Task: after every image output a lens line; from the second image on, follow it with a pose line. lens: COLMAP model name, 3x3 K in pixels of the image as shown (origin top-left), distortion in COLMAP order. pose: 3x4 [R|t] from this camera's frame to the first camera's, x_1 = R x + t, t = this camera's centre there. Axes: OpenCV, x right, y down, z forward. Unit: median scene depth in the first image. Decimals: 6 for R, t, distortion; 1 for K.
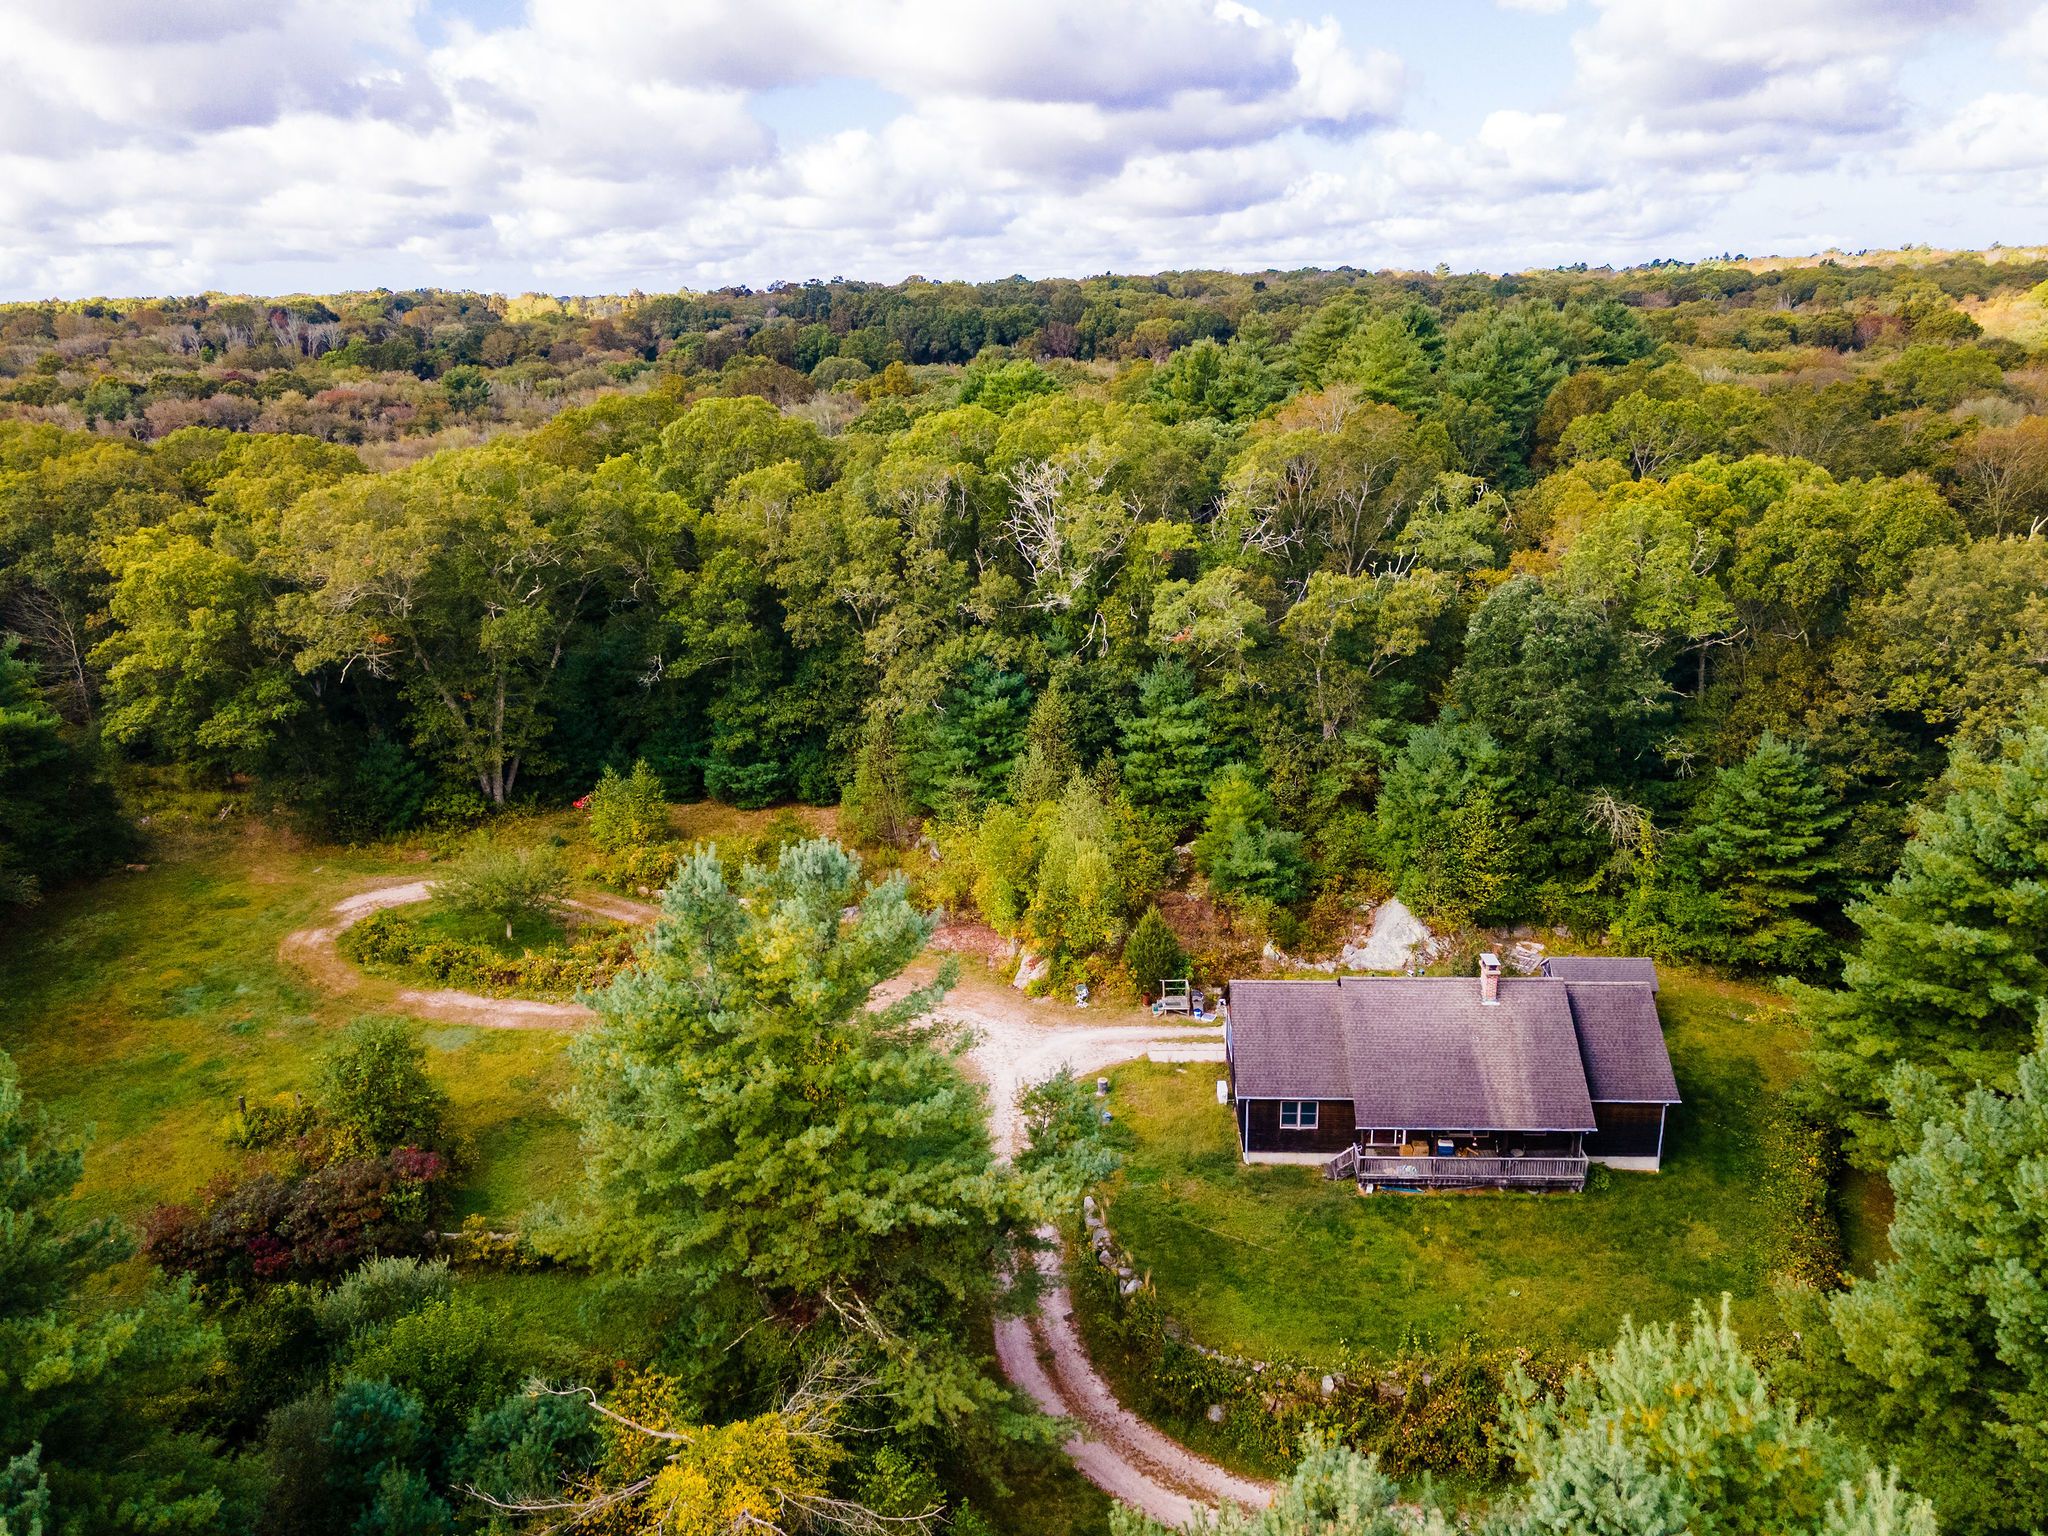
lens RADIAL K [[1471.2, 0, 1024.2], [0, 1471.2, 798.2], [0, 0, 1]] dist [0.020415, 0.001165]
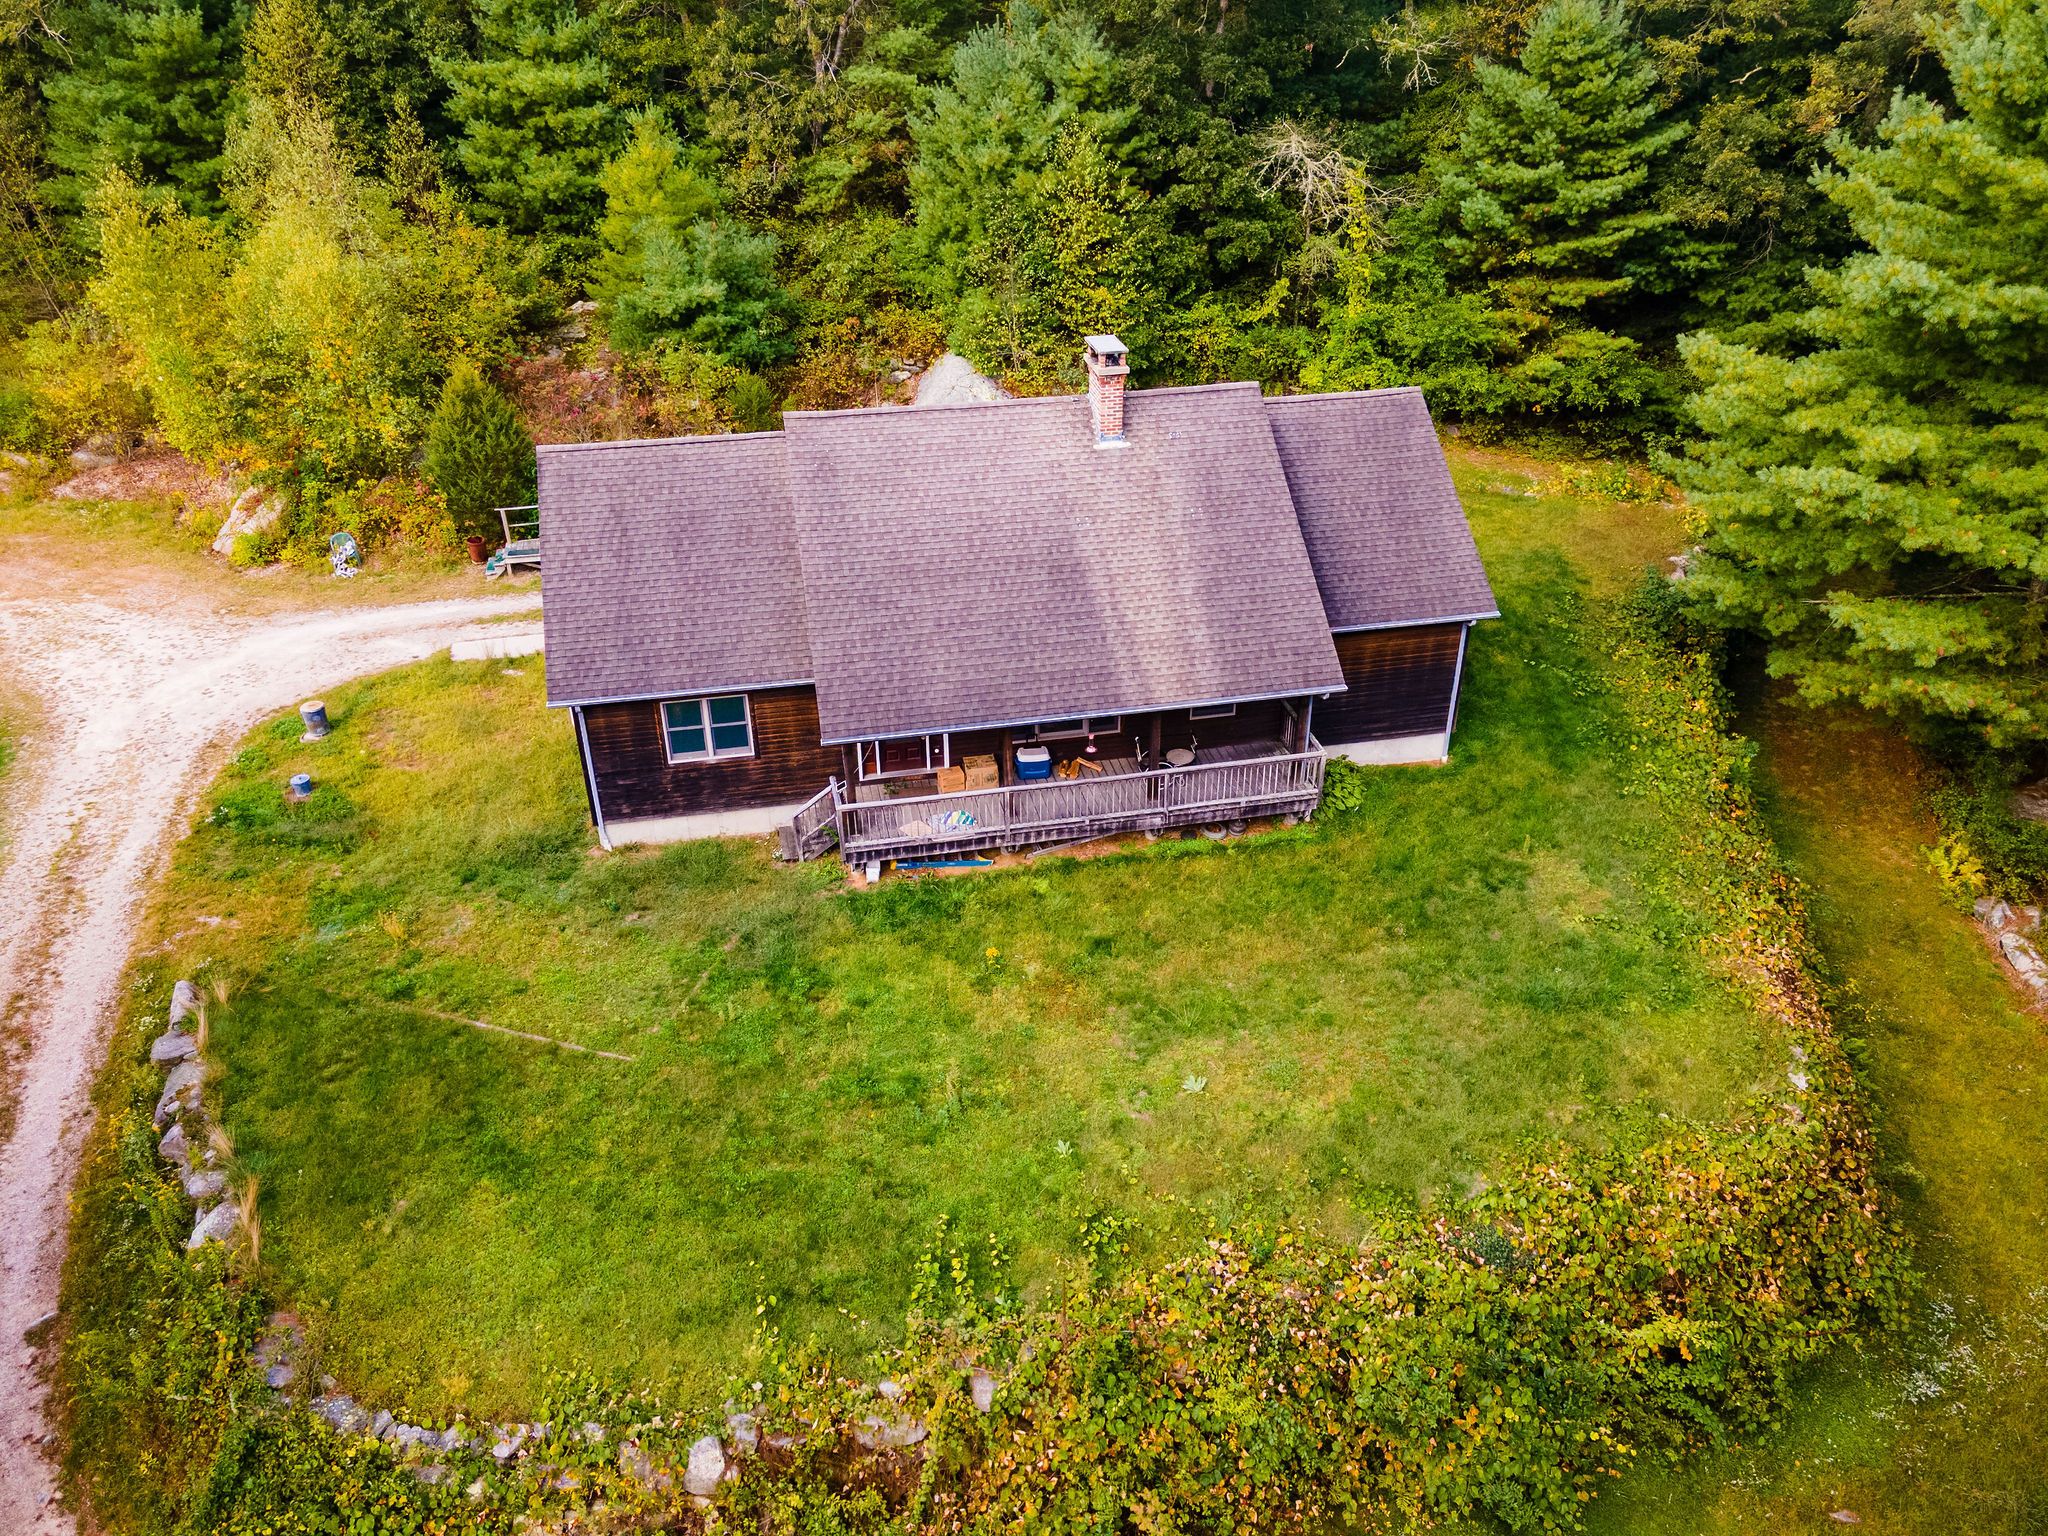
lens RADIAL K [[1508.7, 0, 1027.4], [0, 1508.7, 790.4], [0, 0, 1]] dist [0.008077, 0.063877]
pose [[0.966881, -0.115939, 0.227377, 0.140736], [0.061543, 0.970491, 0.233150, 0.108175], [-0.247698, -0.211434, 0.945485, 0.442753]]
